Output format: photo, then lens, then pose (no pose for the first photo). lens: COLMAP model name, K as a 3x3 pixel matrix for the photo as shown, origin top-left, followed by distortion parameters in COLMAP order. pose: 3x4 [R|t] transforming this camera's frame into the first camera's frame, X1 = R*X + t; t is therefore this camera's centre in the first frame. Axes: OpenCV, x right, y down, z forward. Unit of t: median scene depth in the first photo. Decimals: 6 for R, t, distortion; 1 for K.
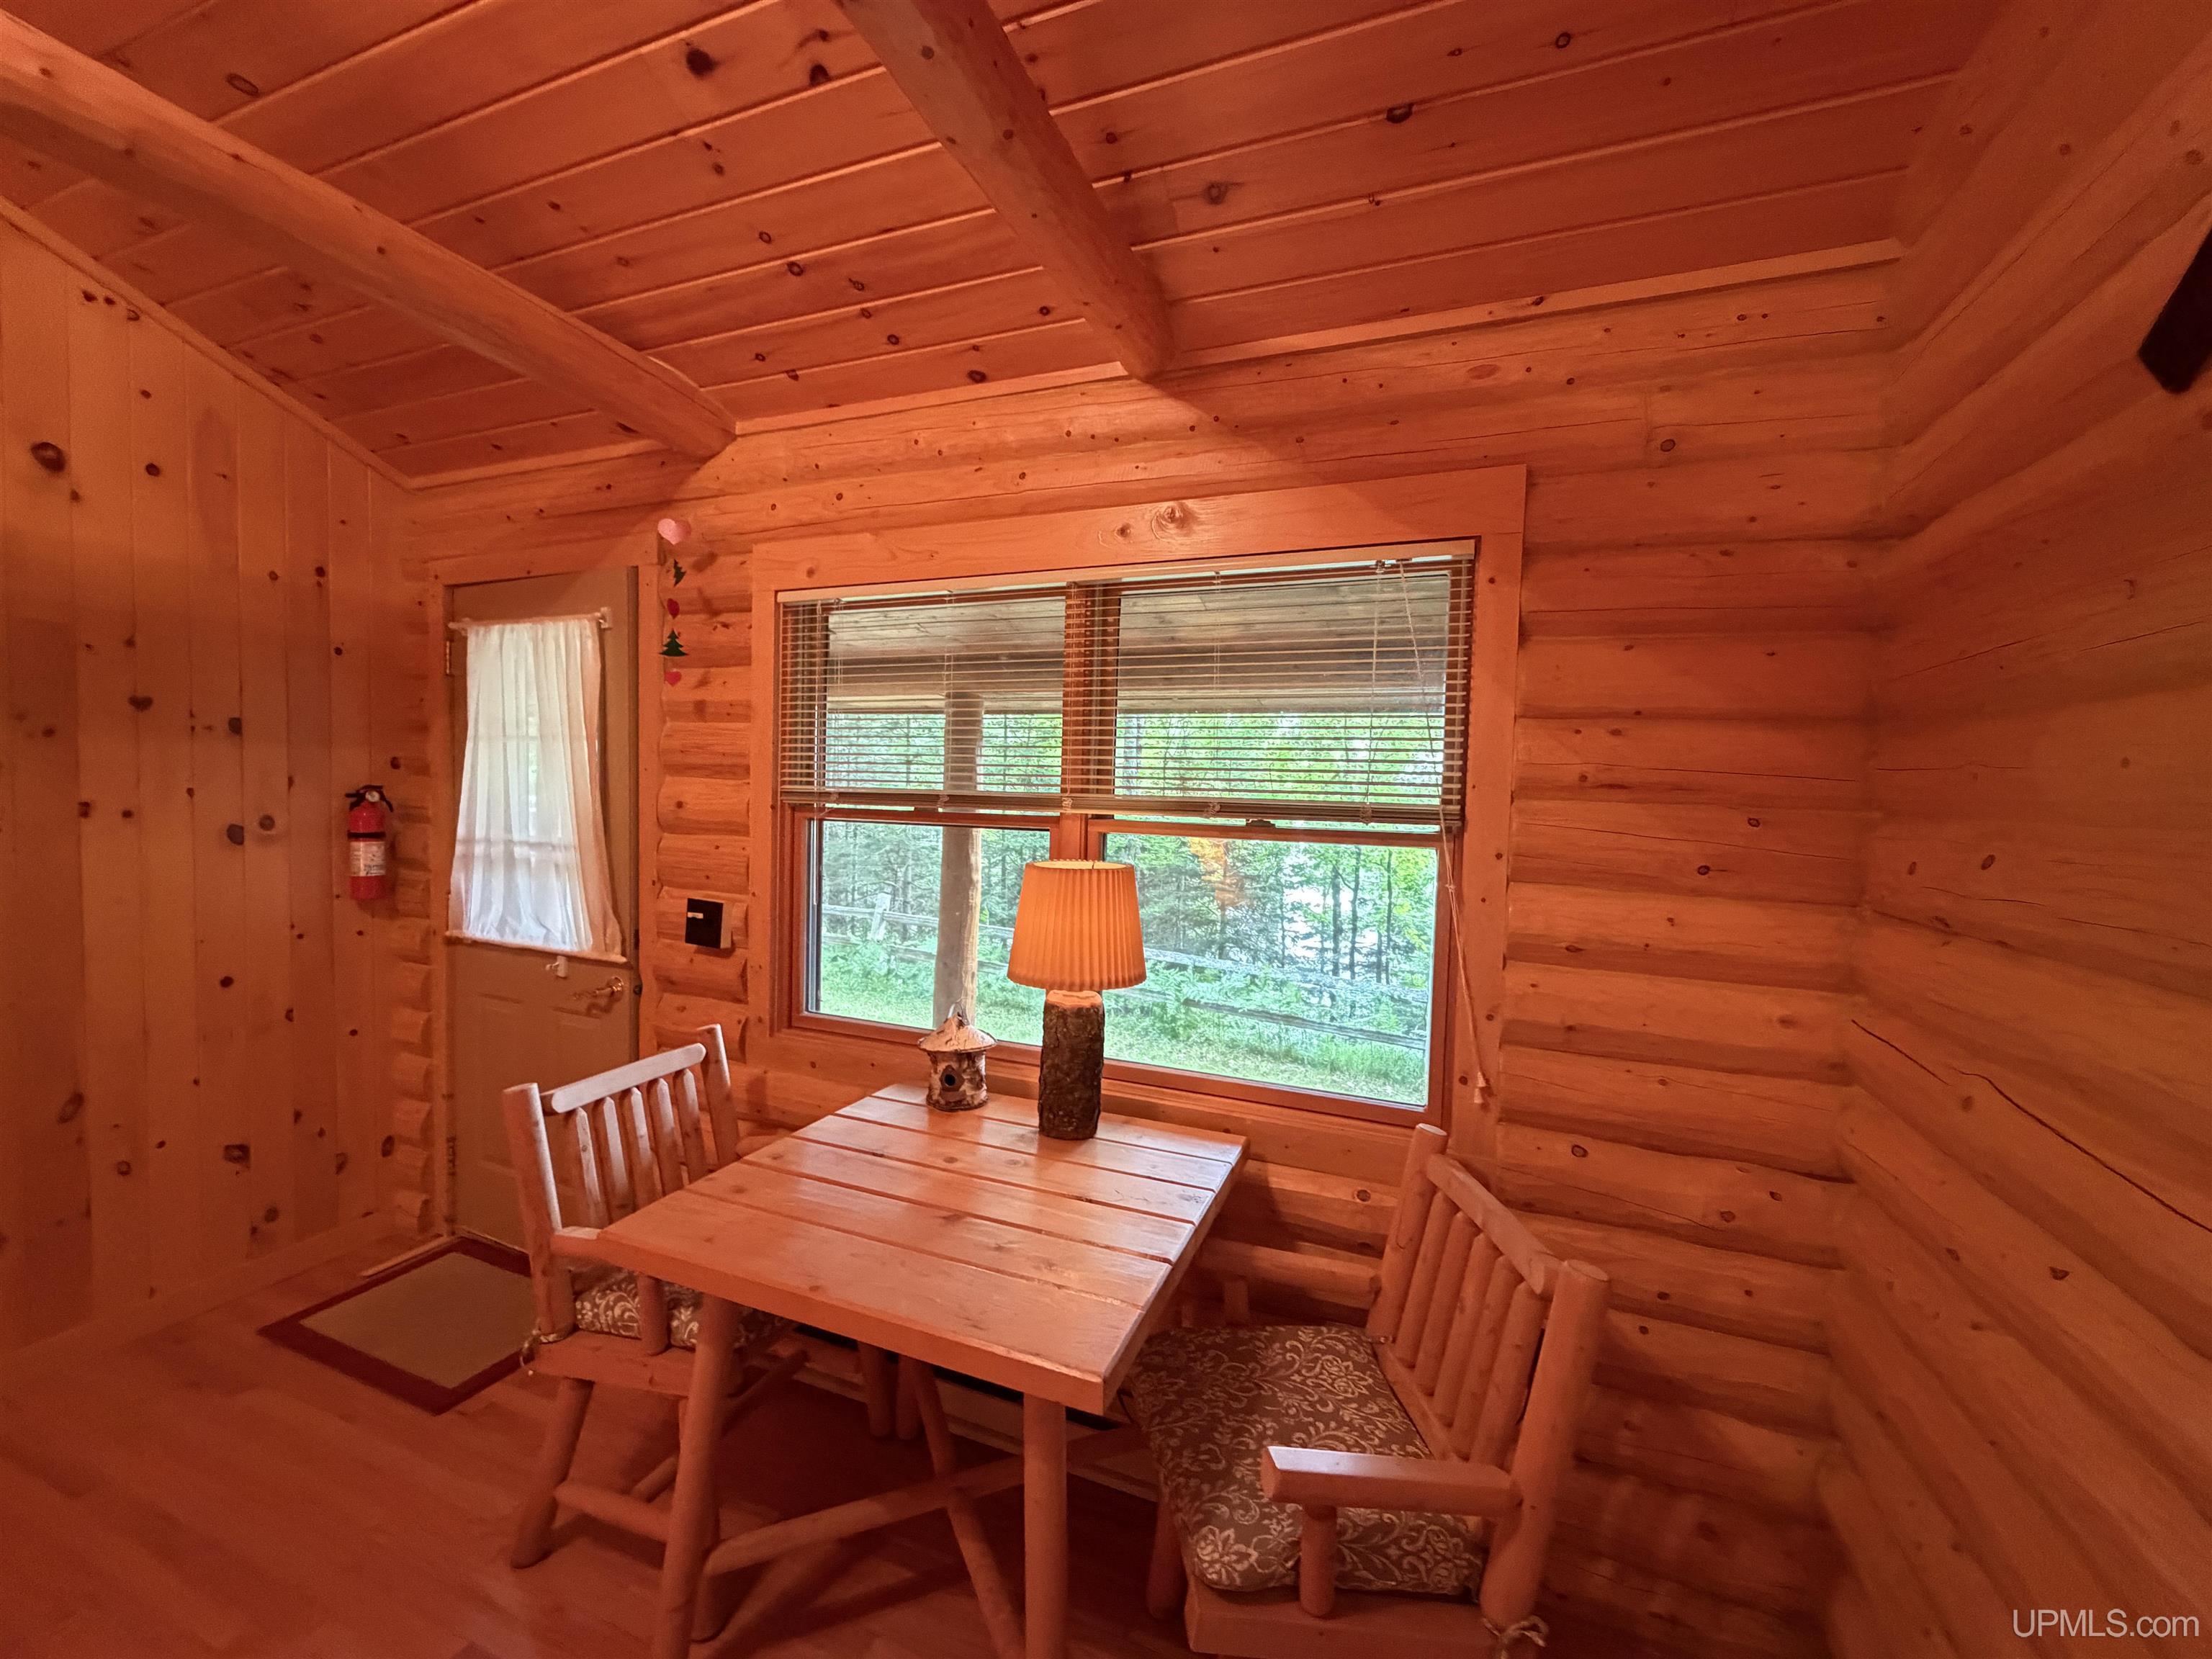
lens RADIAL K [[867.4, 0, 1106.0], [0, 867.4, 829.5], [0, 0, 1]] dist [-0.001190, -0.000271]
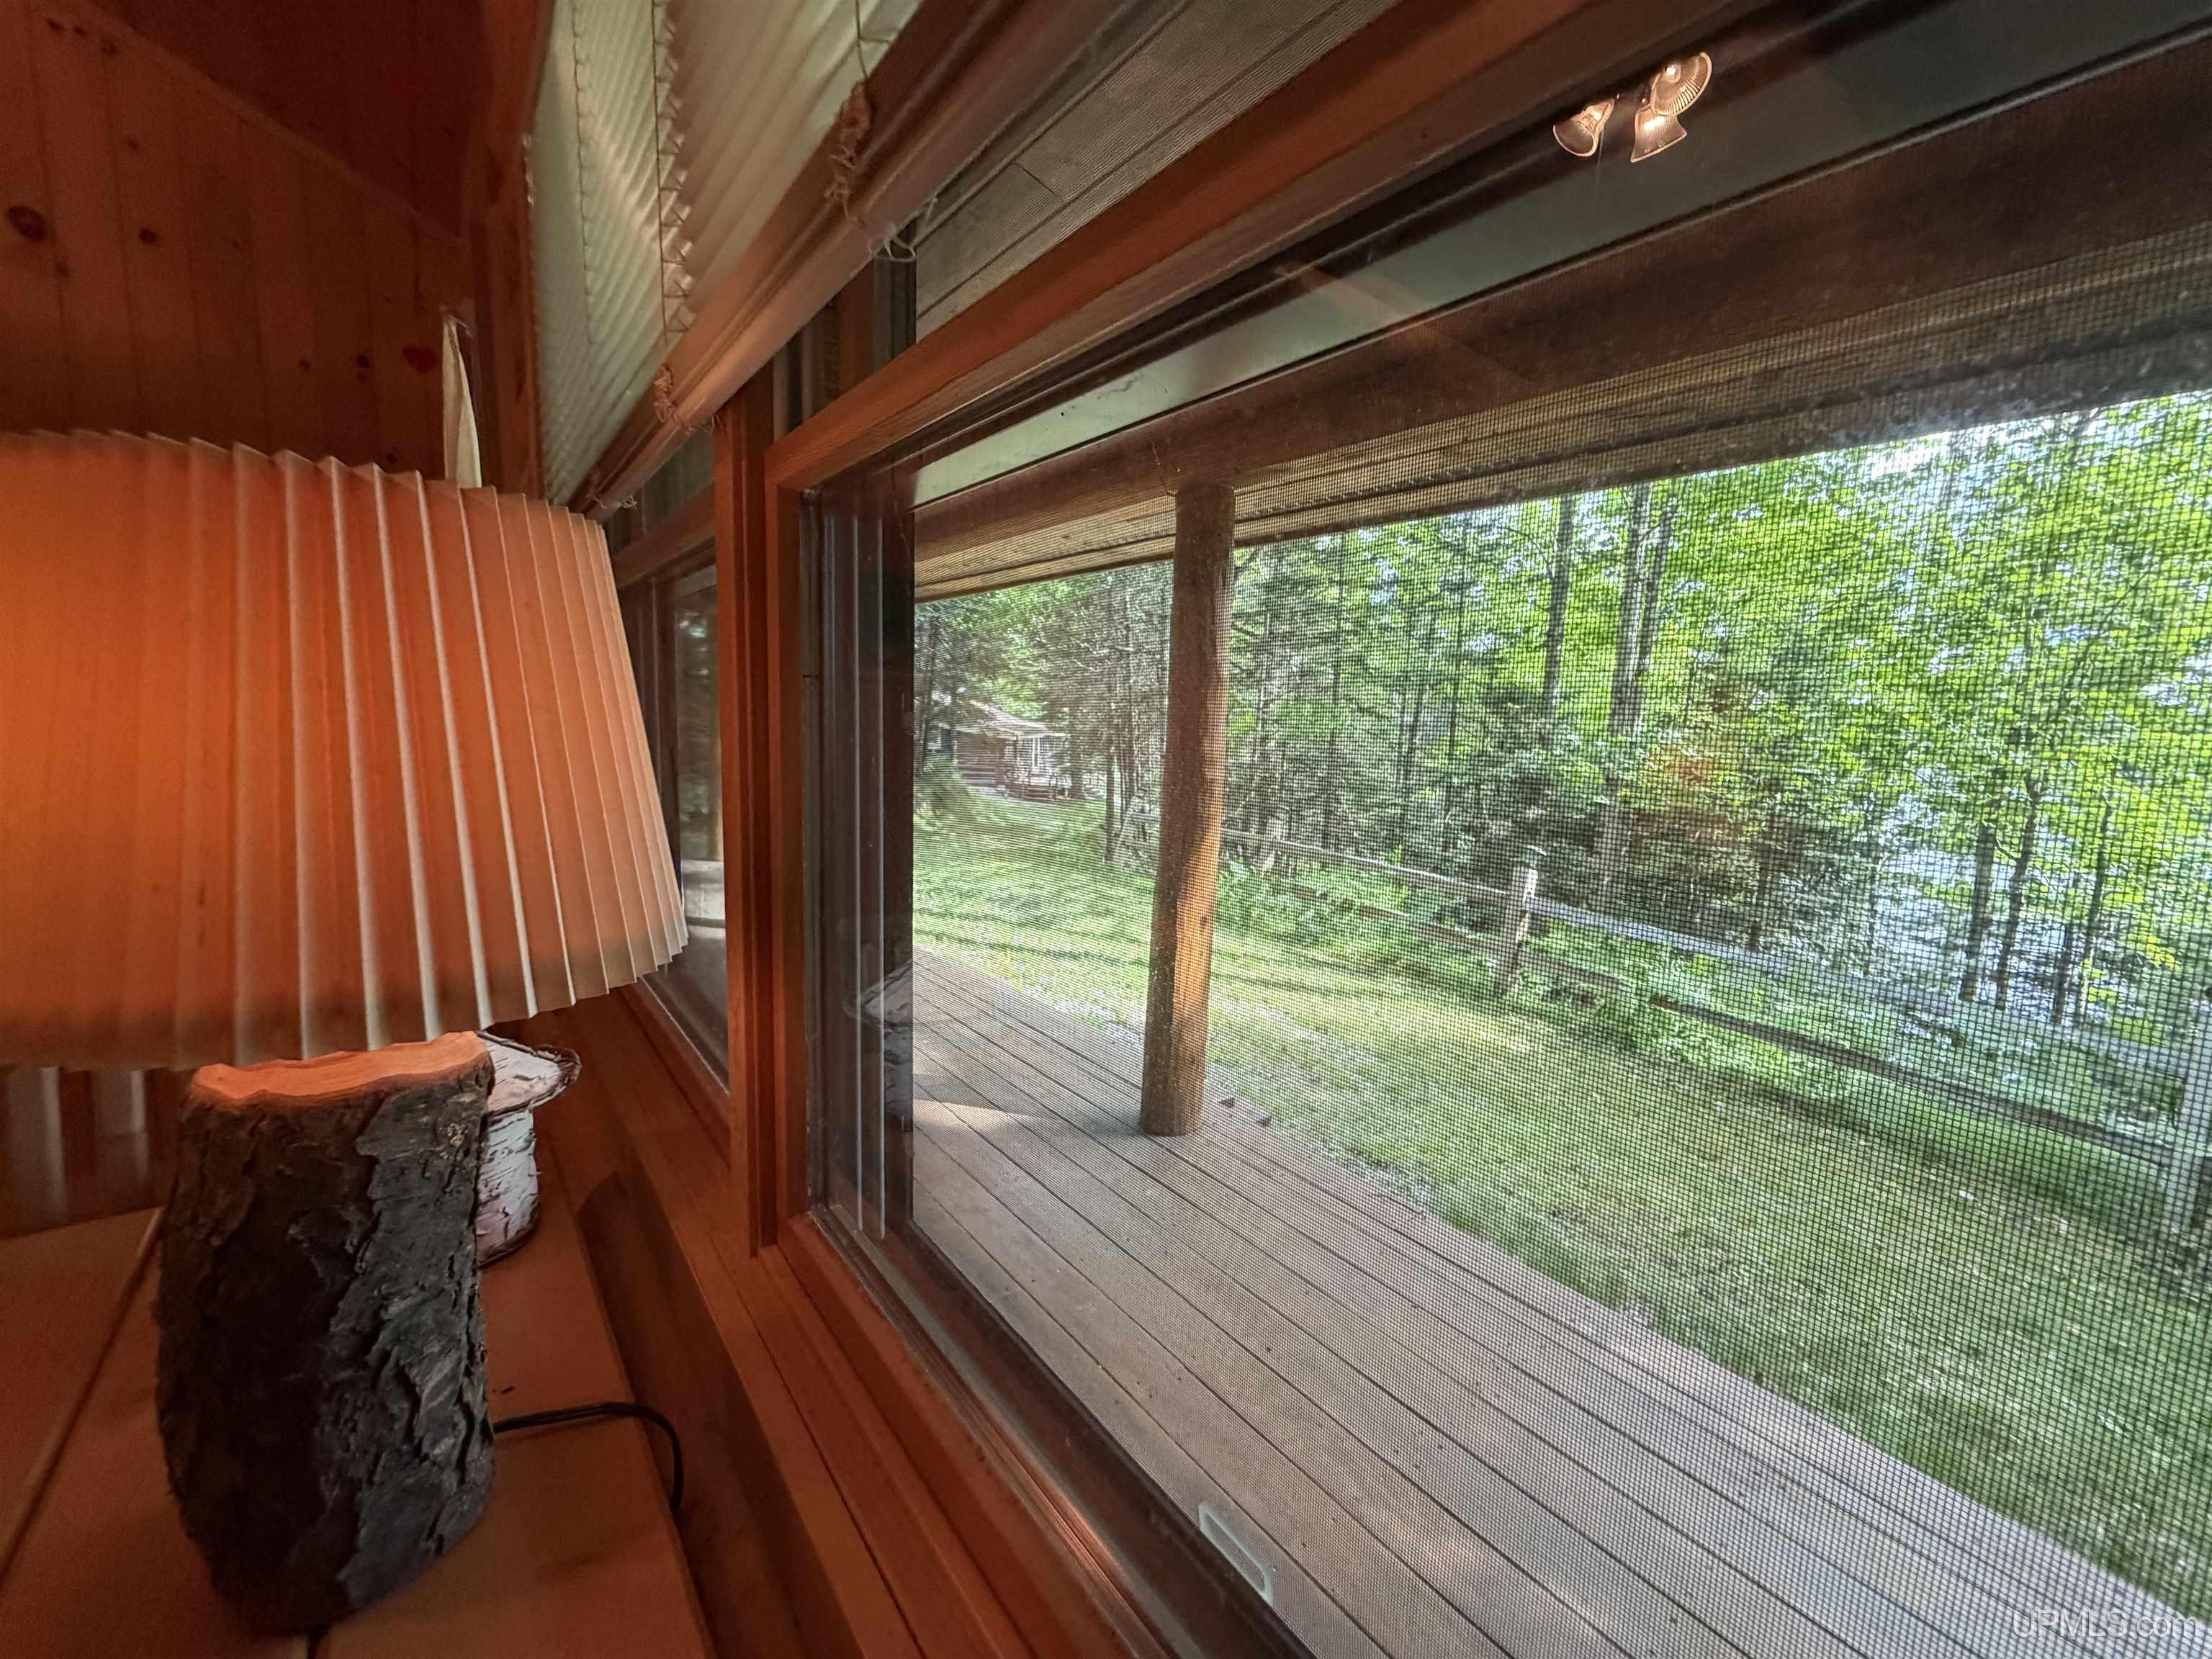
lens RADIAL K [[867.4, 0, 1106.0], [0, 867.4, 829.5], [0, 0, 1]] dist [-0.001190, -0.000271]
pose [[0.856375, 0.071912, -0.511323, 0.062560], [-0.031667, 0.995705, 0.086998, 0.021228], [0.515383, -0.058311, 0.854974, 0.206975]]
